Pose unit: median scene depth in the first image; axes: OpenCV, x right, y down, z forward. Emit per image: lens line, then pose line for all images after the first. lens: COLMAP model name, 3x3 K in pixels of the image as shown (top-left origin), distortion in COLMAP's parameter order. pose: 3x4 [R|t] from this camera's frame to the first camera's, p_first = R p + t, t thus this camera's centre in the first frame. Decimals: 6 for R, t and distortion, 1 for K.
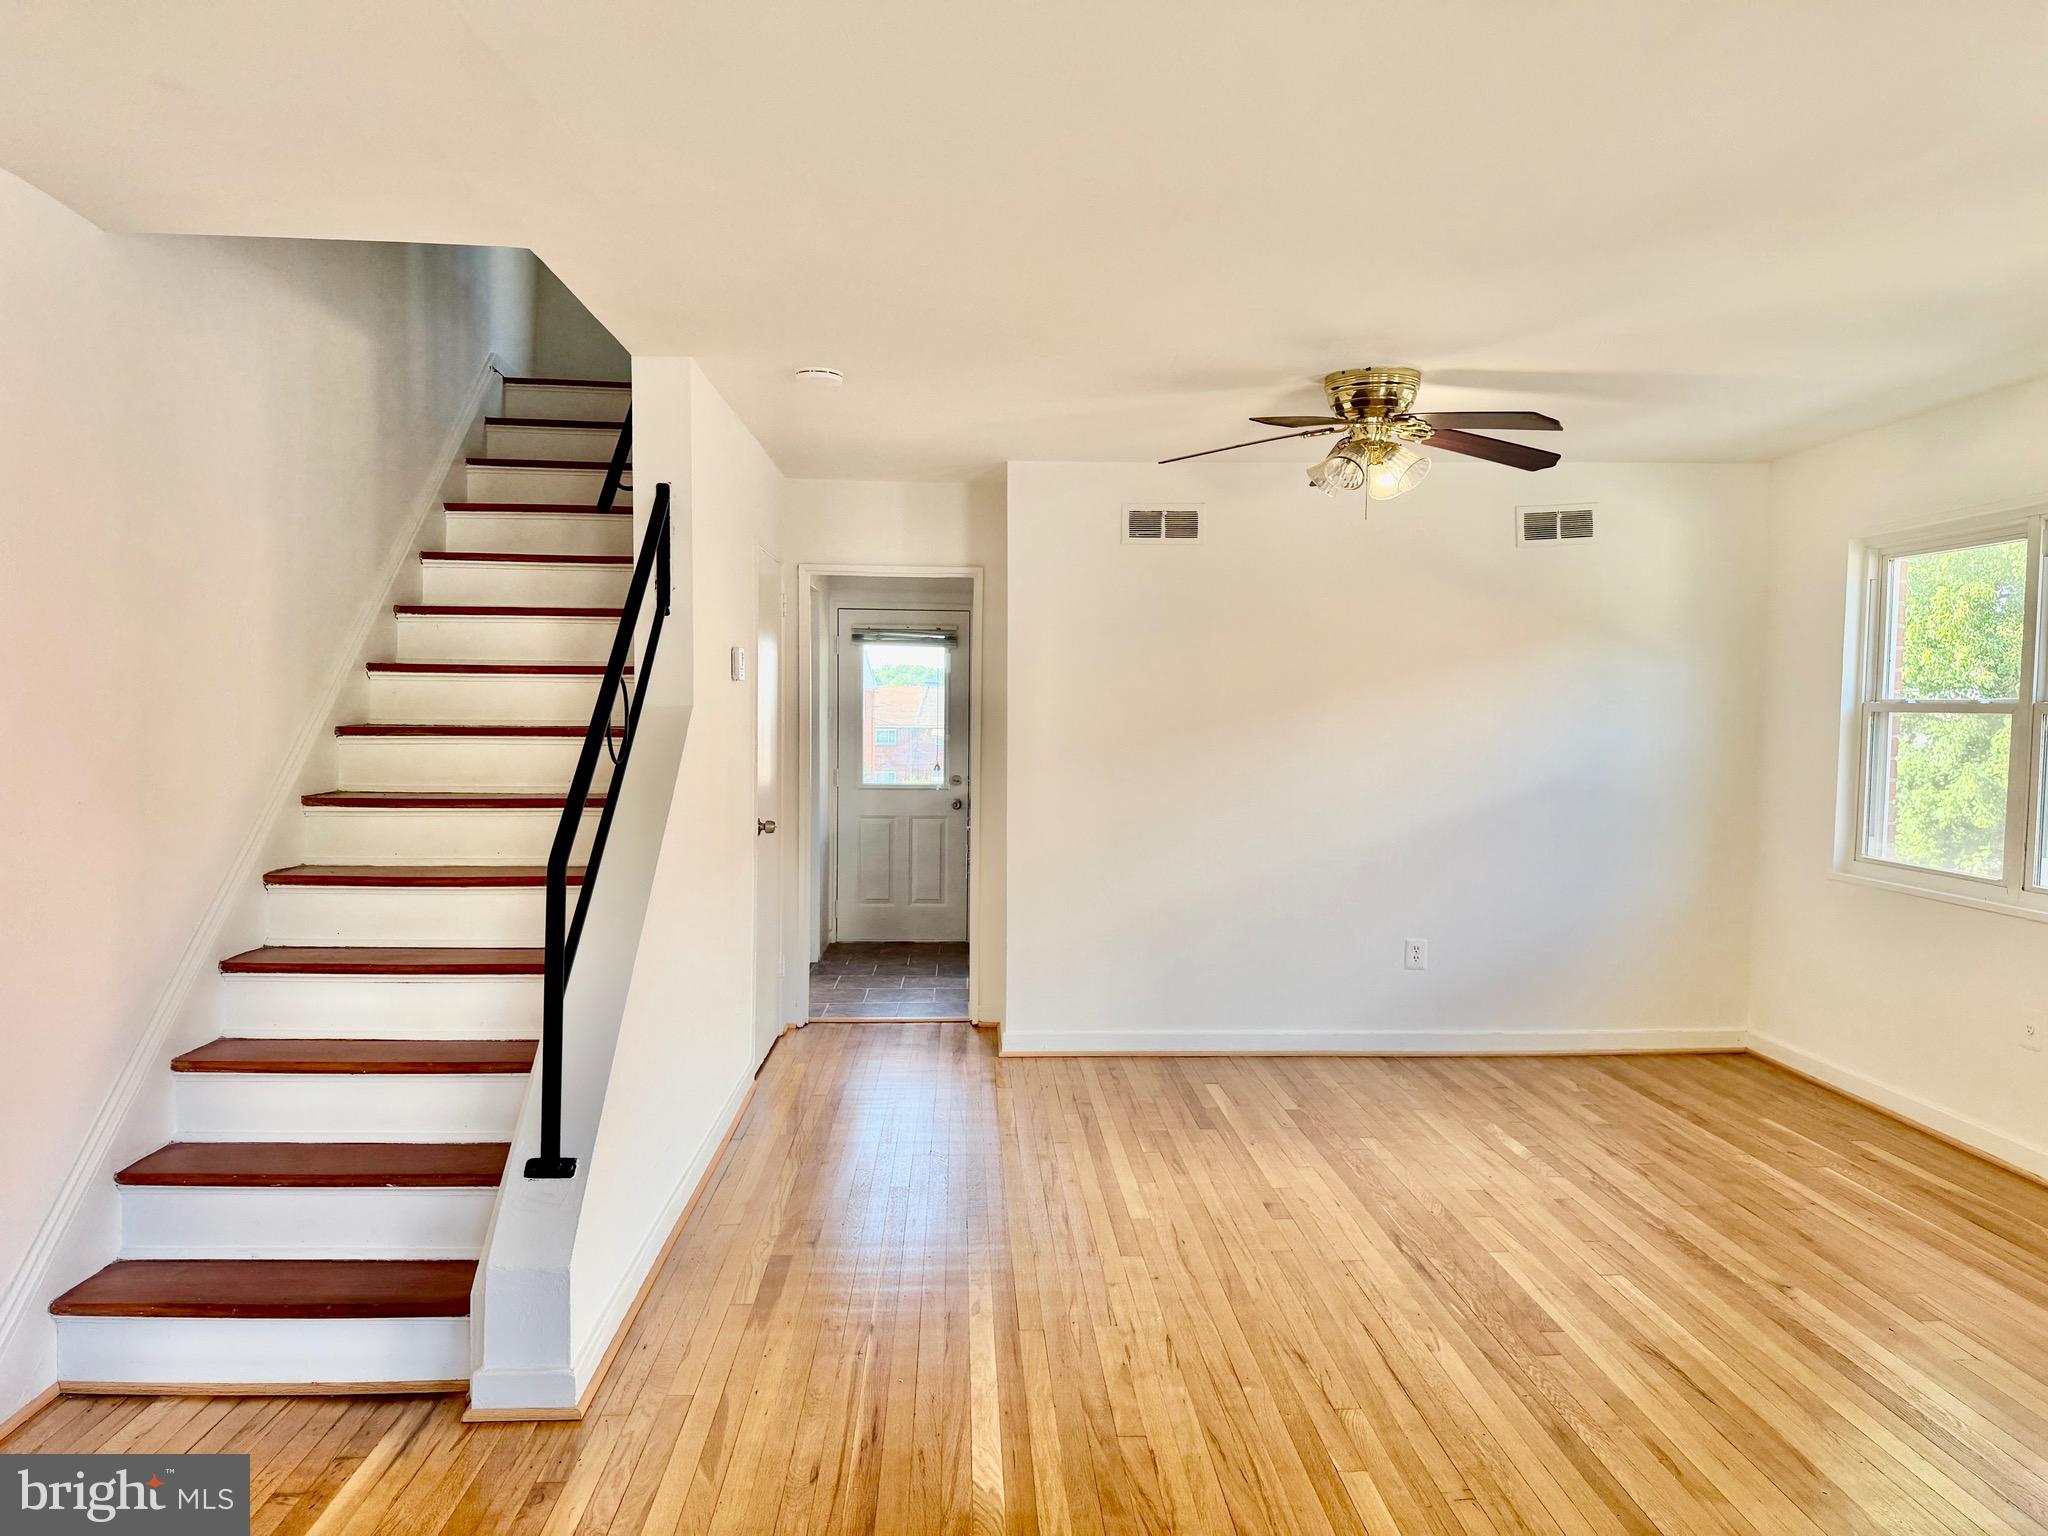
lens RADIAL K [[1437.7, 0, 1024.0], [0, 1437.7, 768.0], [0, 0, 1]] dist [0.018825, -0.016599]
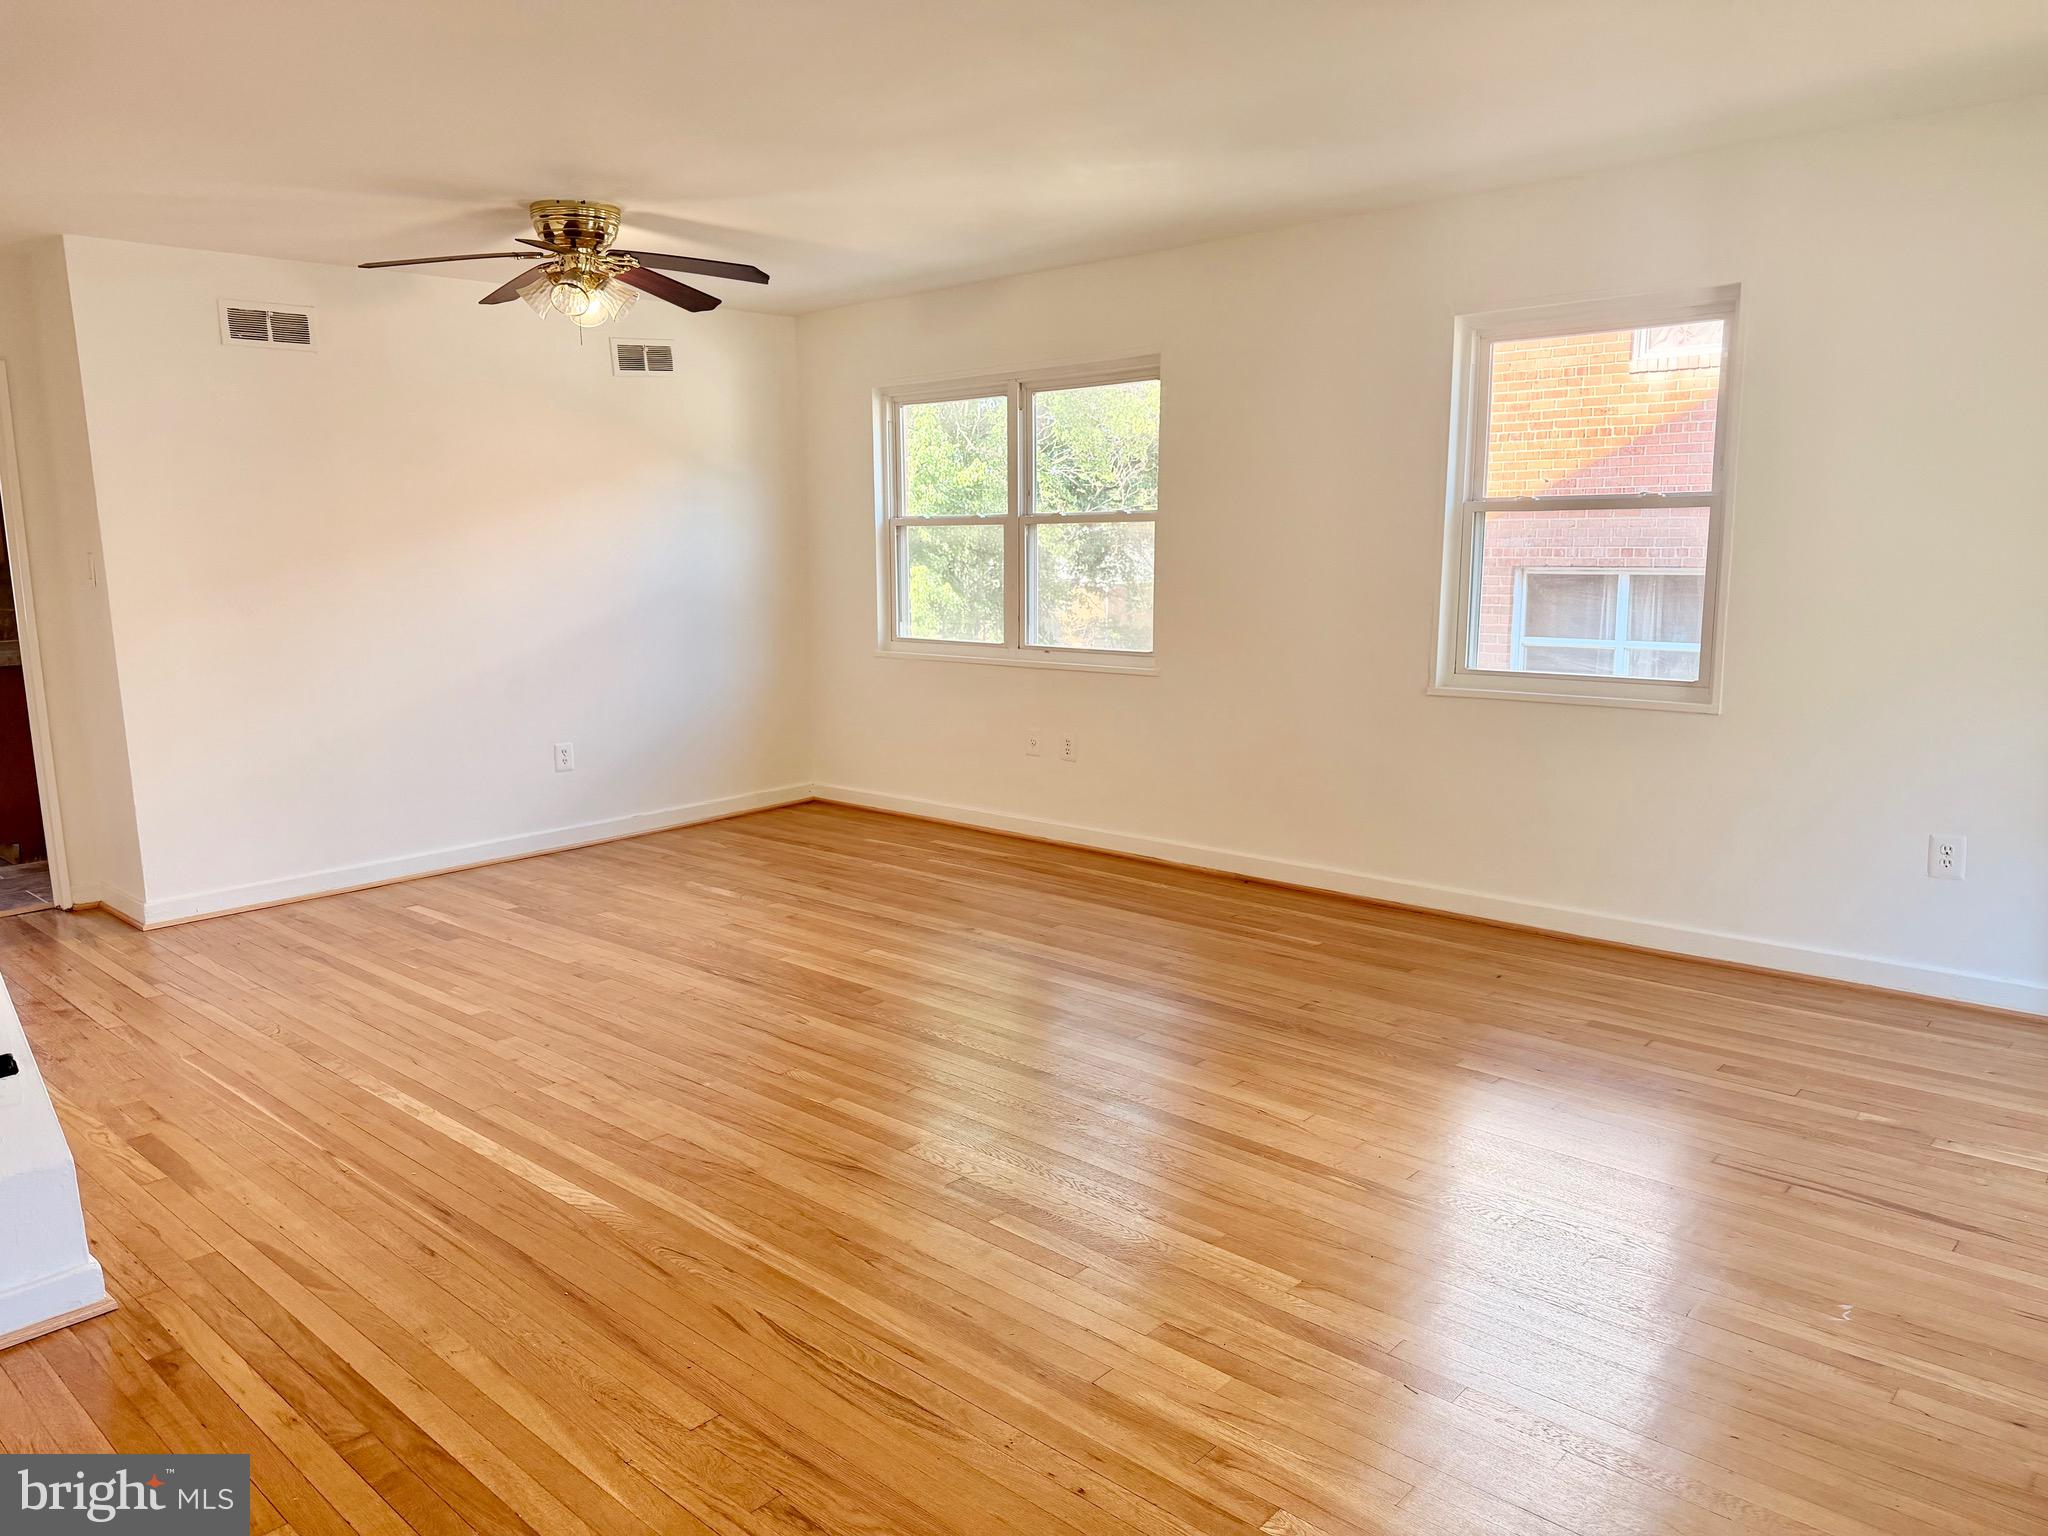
lens RADIAL K [[1445.9, 0, 1021.2], [0, 1445.9, 751.8], [0, 0, 1]] dist [0.192837, -0.266993]
pose [[0.710994, -0.124185, 0.692146, -0.339167], [0.052222, 0.990889, 0.124141, 0.008297], [-0.701256, -0.052118, 0.711001, -0.038804]]
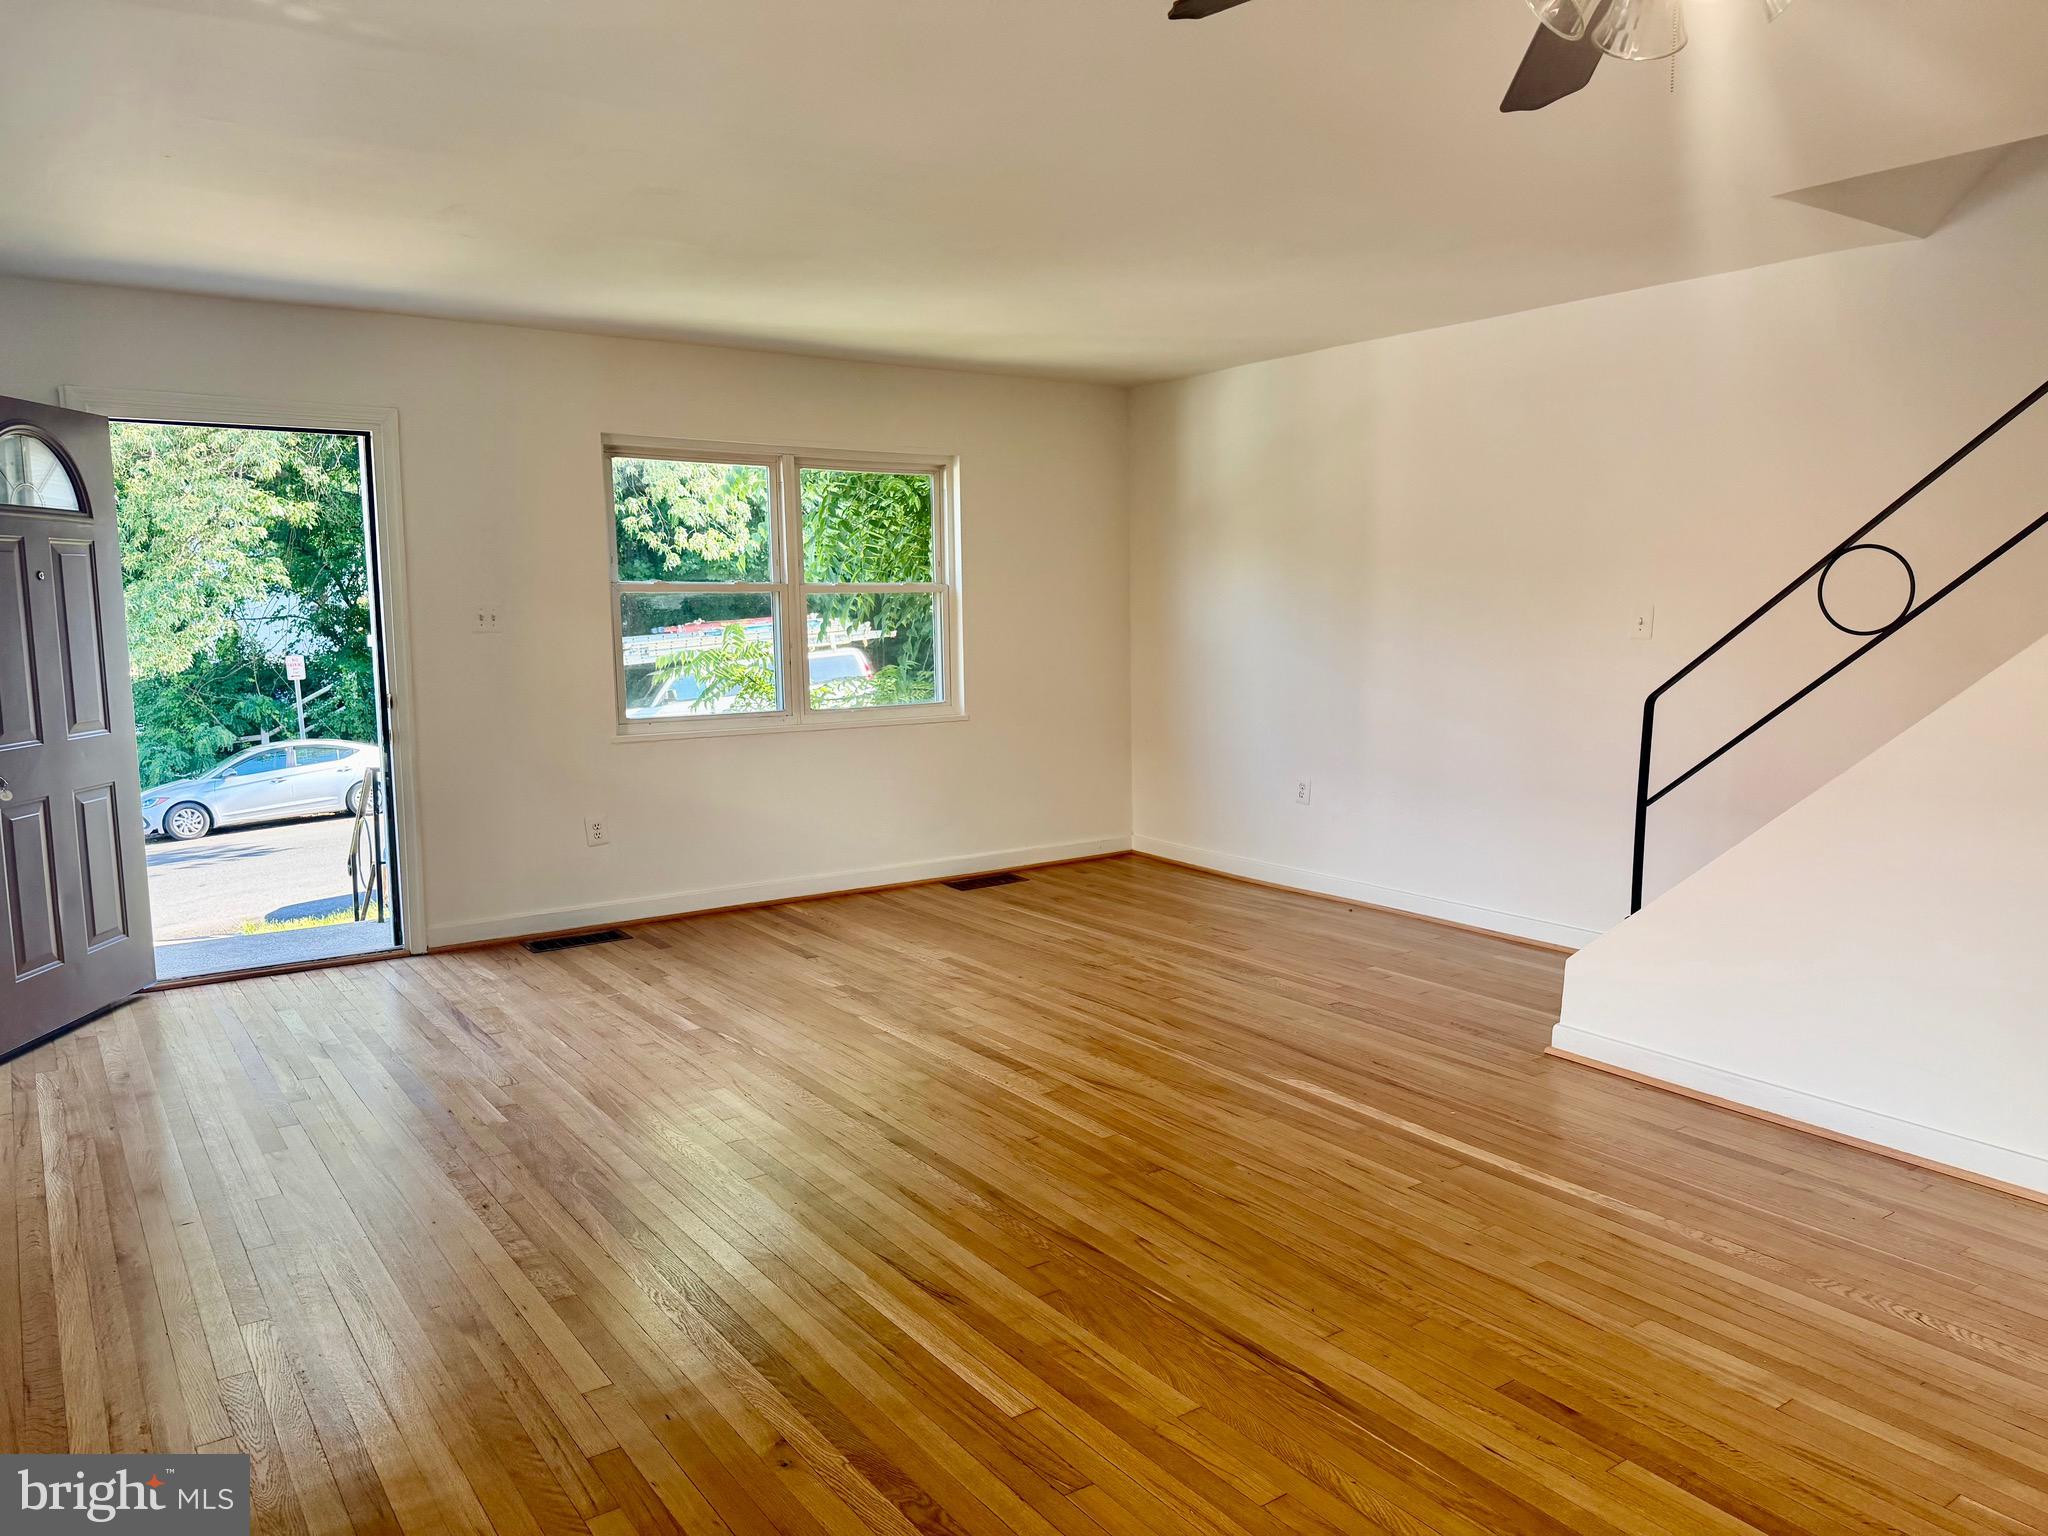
lens RADIAL K [[1432.8, 0, 1026.0], [0, 1432.8, 773.6], [0, 0, 1]] dist [0.110264, -0.001337]
pose [[-0.841104, 0.062545, -0.537245, 0.638377], [-0.023893, 0.988026, 0.152429, -0.039736], [0.540346, 0.141045, -0.829538, 1.289323]]
